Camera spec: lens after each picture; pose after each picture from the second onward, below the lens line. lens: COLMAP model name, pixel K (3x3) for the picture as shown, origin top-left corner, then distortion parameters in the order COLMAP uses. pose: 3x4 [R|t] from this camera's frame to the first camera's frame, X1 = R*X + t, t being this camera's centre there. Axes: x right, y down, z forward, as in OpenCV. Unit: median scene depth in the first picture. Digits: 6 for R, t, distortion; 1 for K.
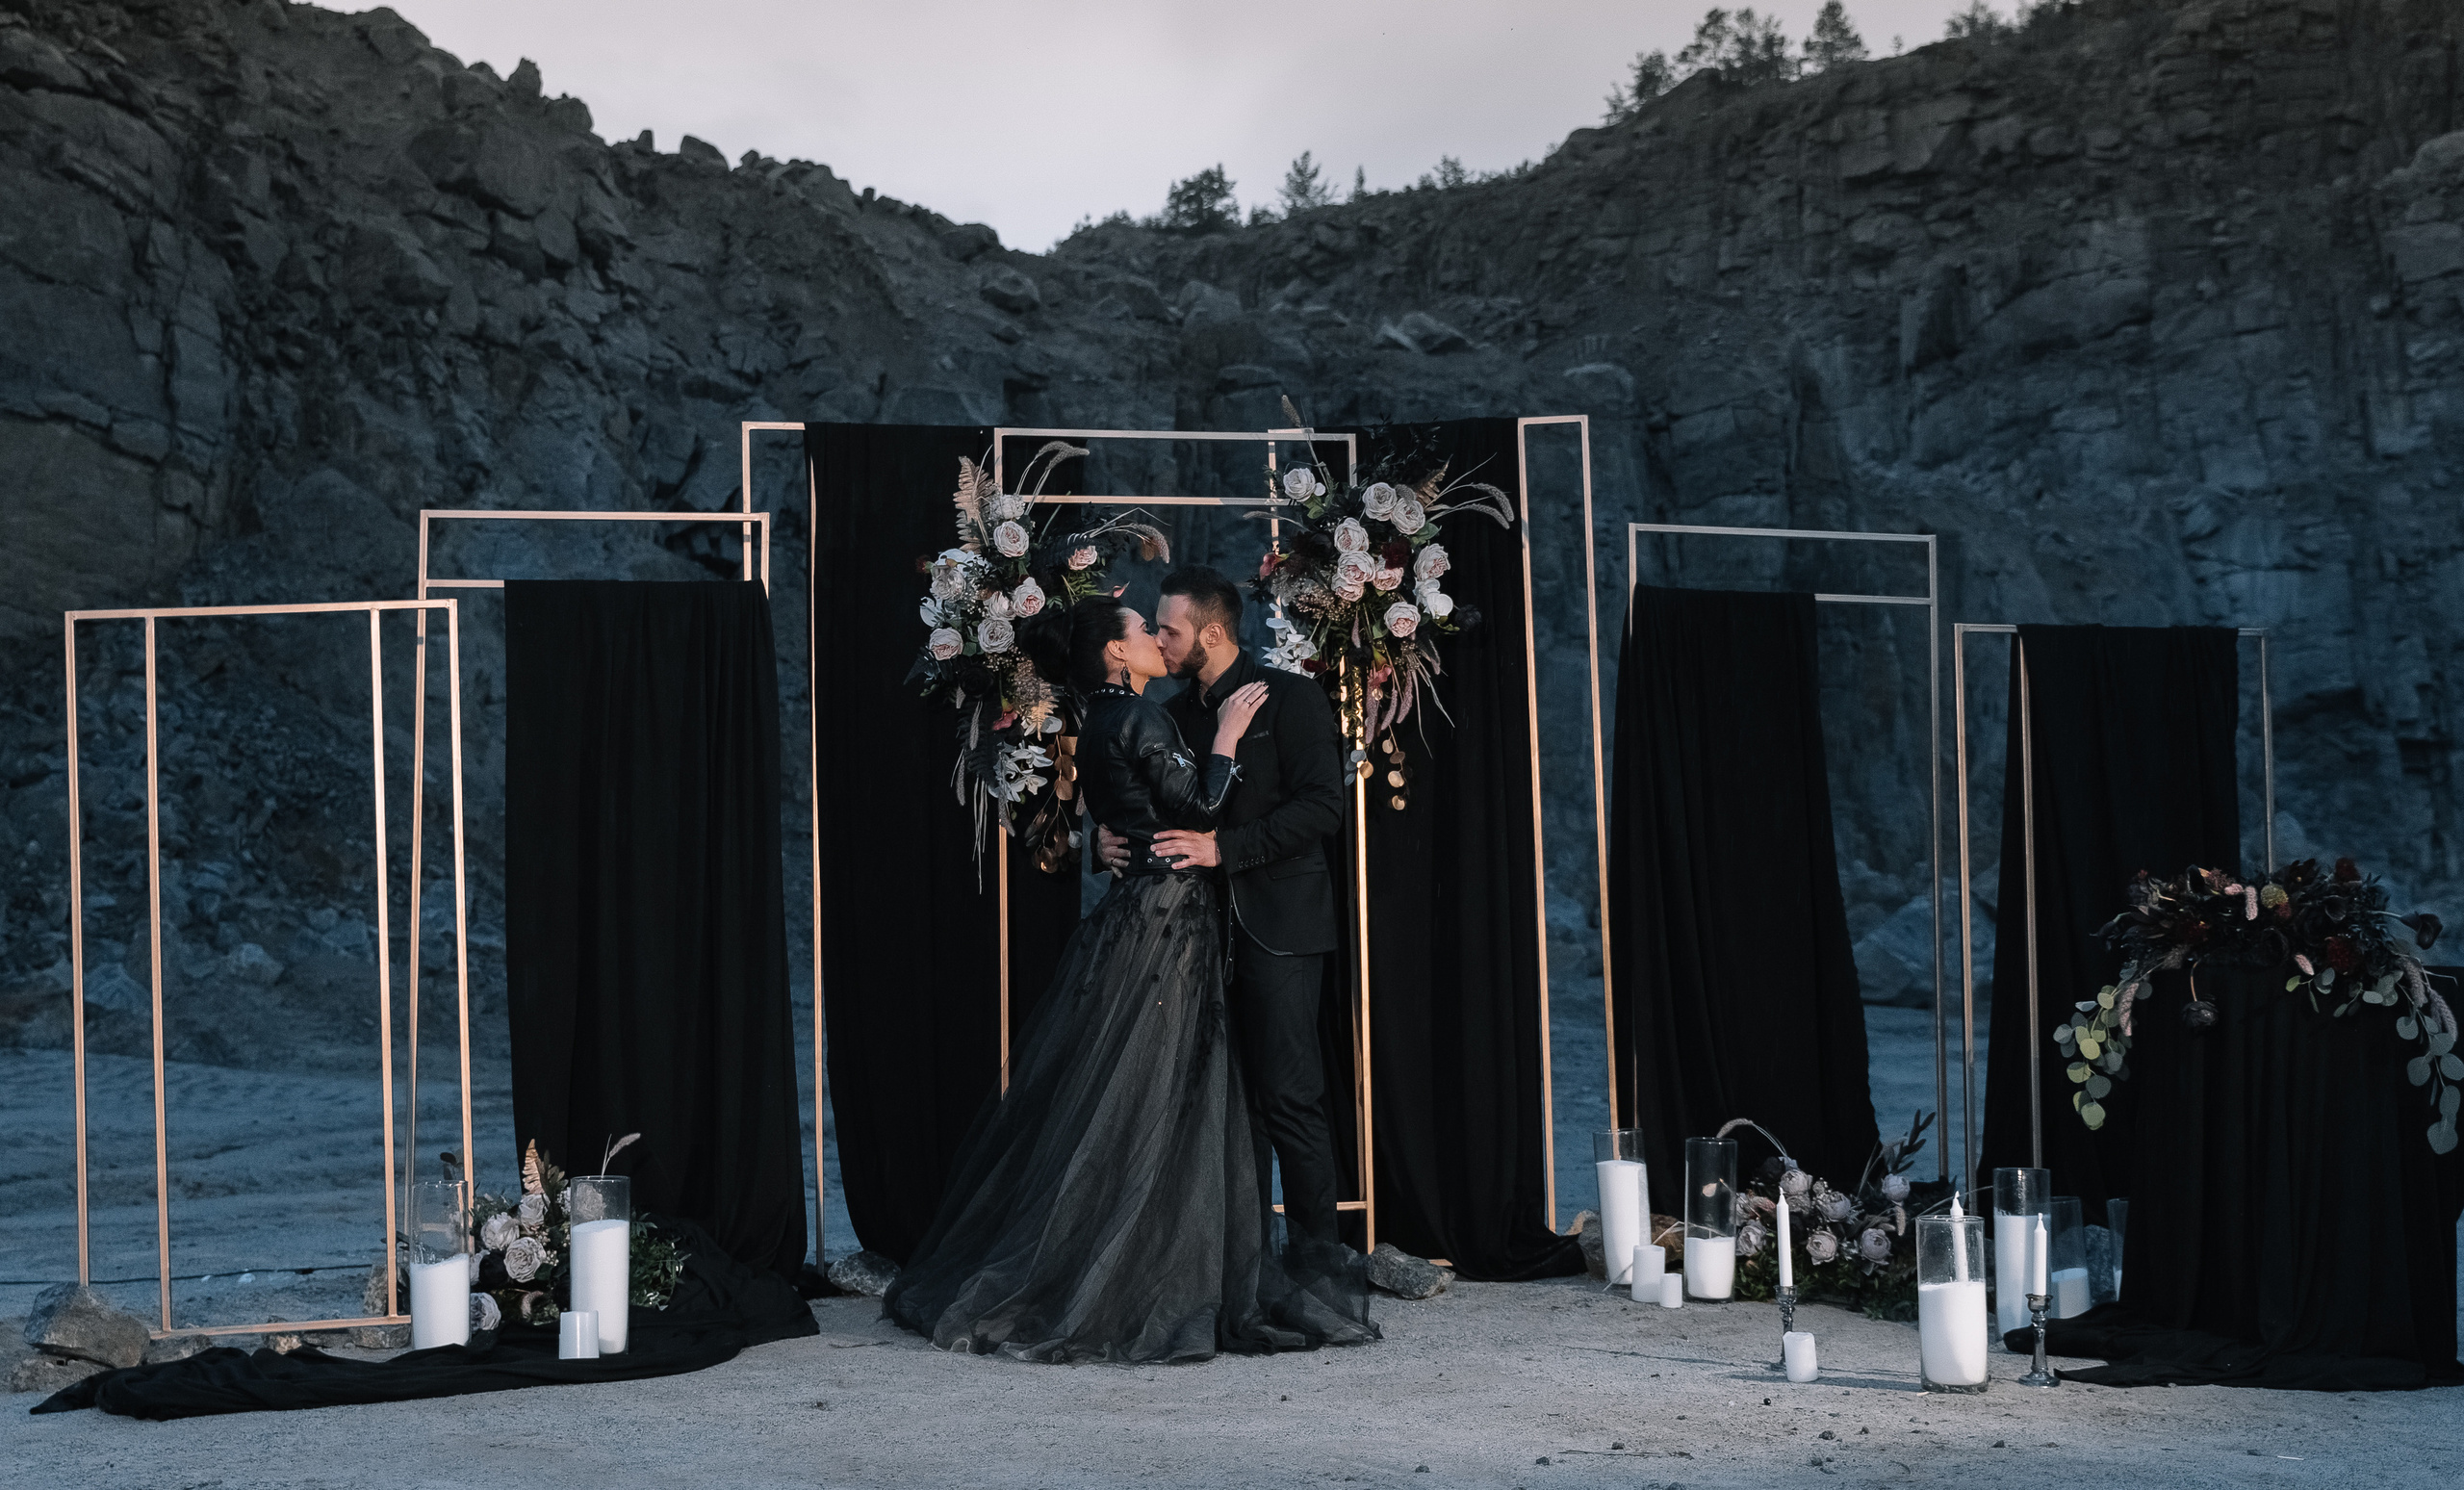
lens RADIAL K [[2757.8, 0, 1232.0], [0, 2757.8, 745.0], [0, 0, 1]] dist [-0.008239, -0.018211]
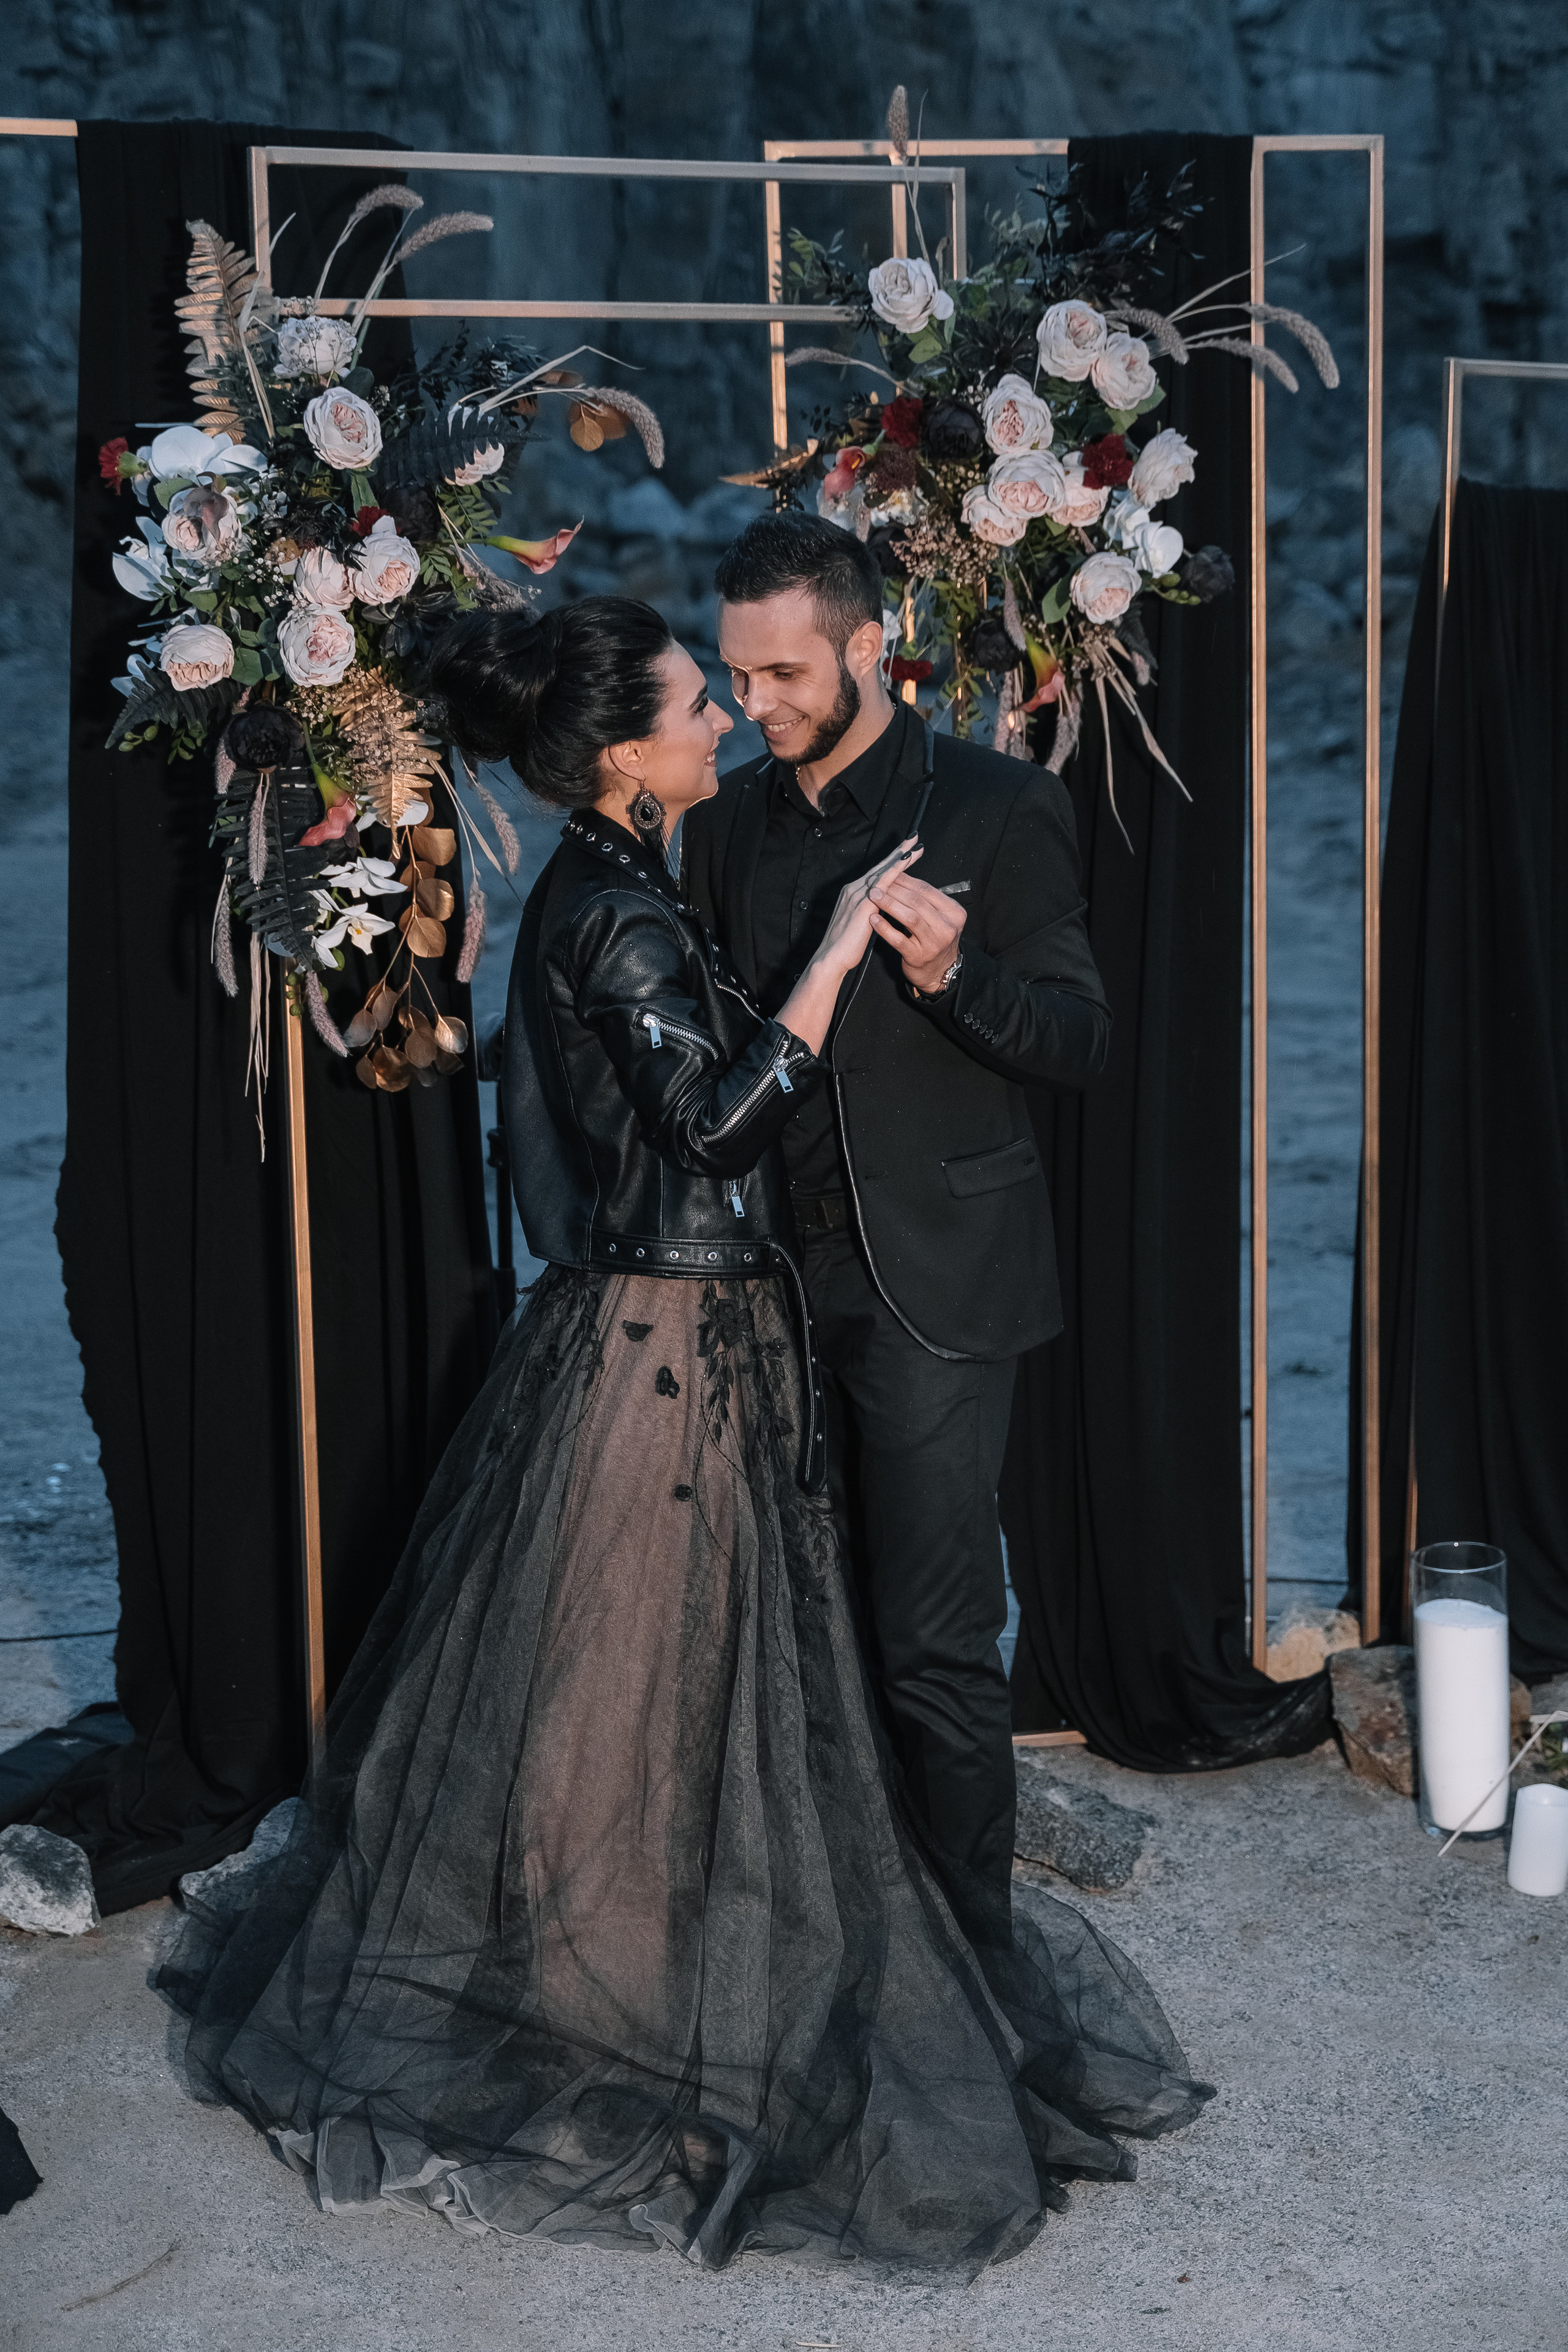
lens RADIAL K [[3523.8, 0, 784.0], [0, 3523.8, 1176.0], [0, 0, 1]] dist [-0.014398, -0.111880]
pose [[0.971557, -0.034771, 0.234237, -0.145561], [-0.026698, 0.966771, 0.254245, -0.102269], [-0.235294, -0.253267, 0.938345, 0.393617]]
